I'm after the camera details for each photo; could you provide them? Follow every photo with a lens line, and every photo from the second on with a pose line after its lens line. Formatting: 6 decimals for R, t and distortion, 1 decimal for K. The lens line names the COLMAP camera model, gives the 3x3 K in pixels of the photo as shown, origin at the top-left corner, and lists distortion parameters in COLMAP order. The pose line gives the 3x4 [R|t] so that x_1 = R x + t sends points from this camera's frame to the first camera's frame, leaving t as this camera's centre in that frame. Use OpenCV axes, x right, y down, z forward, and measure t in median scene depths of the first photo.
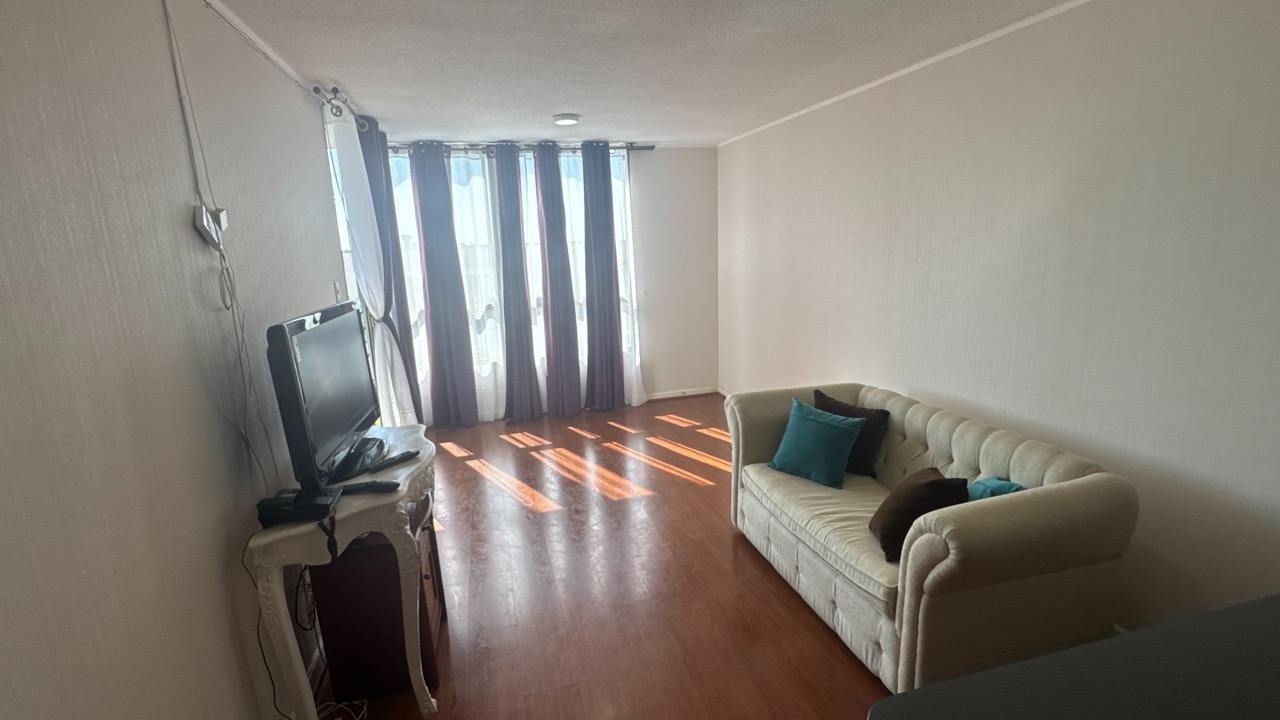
lens RADIAL K [[593.4, 0, 640.0], [0, 593.4, 360.0], [0, 0, 1]] dist [0.000287, 0.000048]
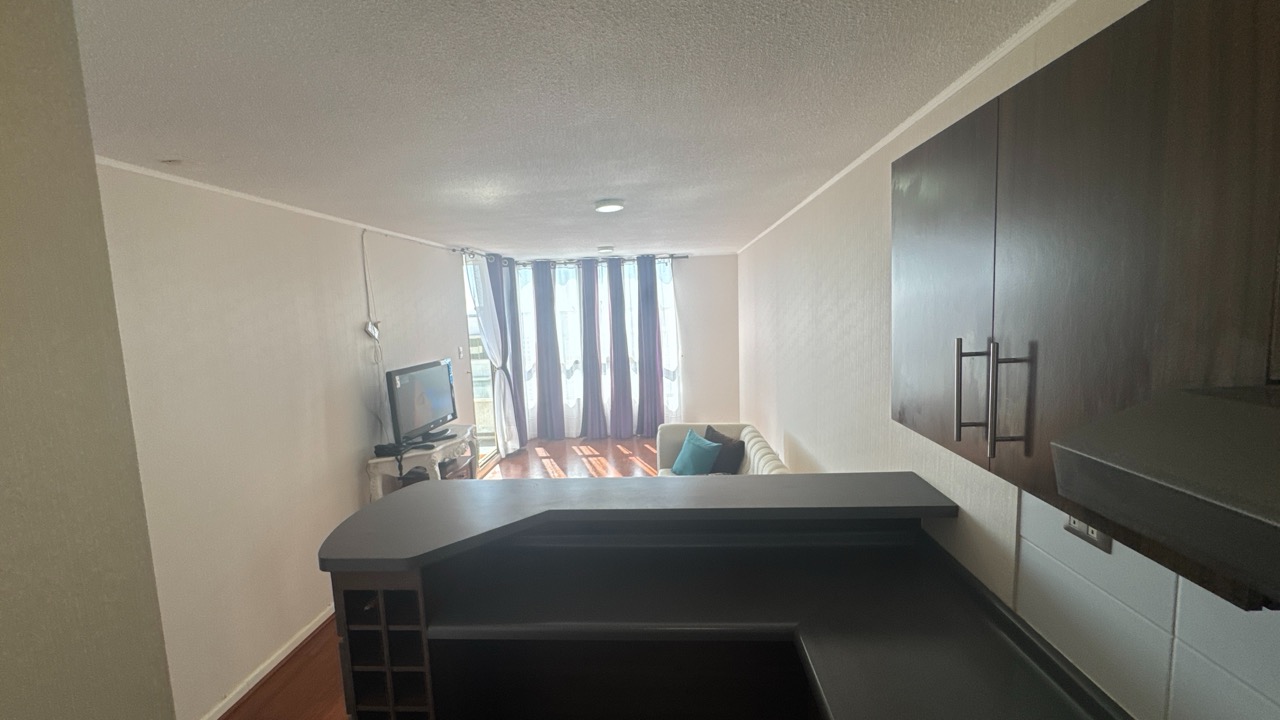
lens RADIAL K [[516.6, 0, 640.0], [0, 516.6, 360.0], [0, 0, 1]] dist [-0.001325, 0.000052]
pose [[0.949094, 0.037002, -0.312812, 0.623414], [-0.063880, 0.995051, -0.076115, -0.006563], [0.308447, 0.092222, 0.946760, -0.413485]]
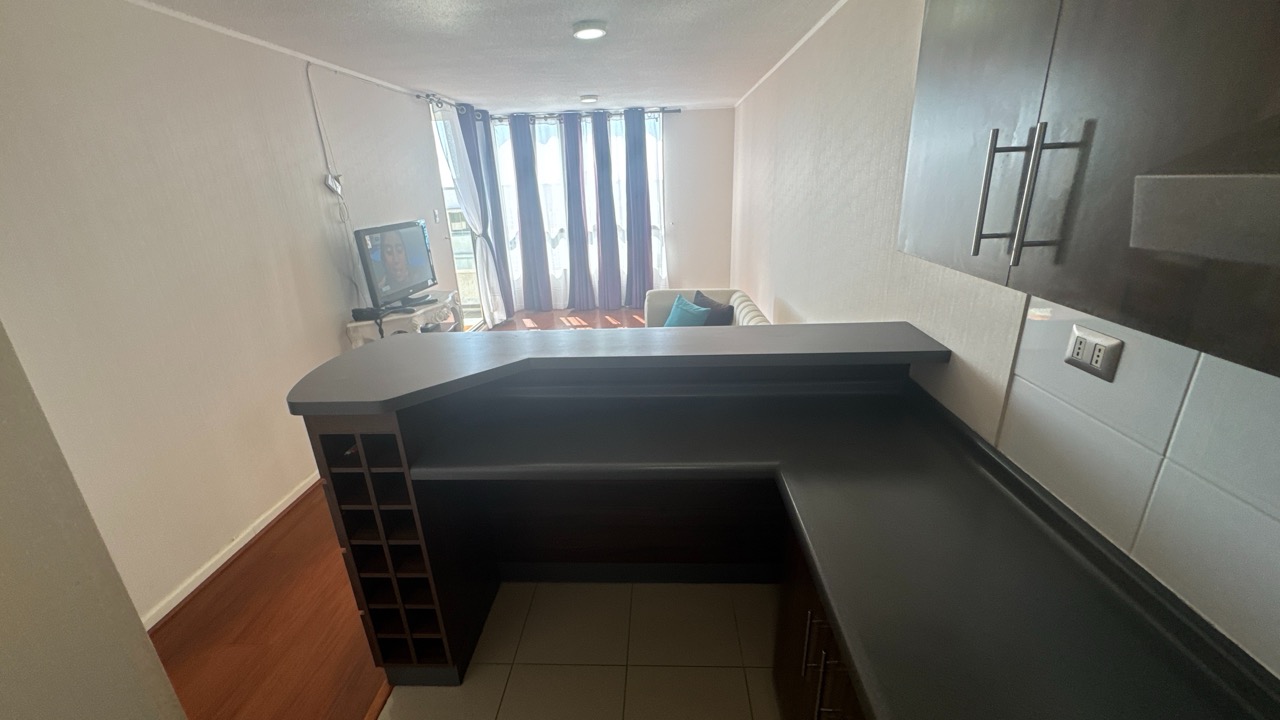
lens RADIAL K [[516.6, 0, 640.0], [0, 516.6, 360.0], [0, 0, 1]] dist [-0.001325, 0.000052]
pose [[0.954831, 0.104611, -0.278128, 0.620954], [-0.063202, 0.986062, 0.153907, 0.035382], [0.290352, -0.129377, 0.948134, -0.370782]]
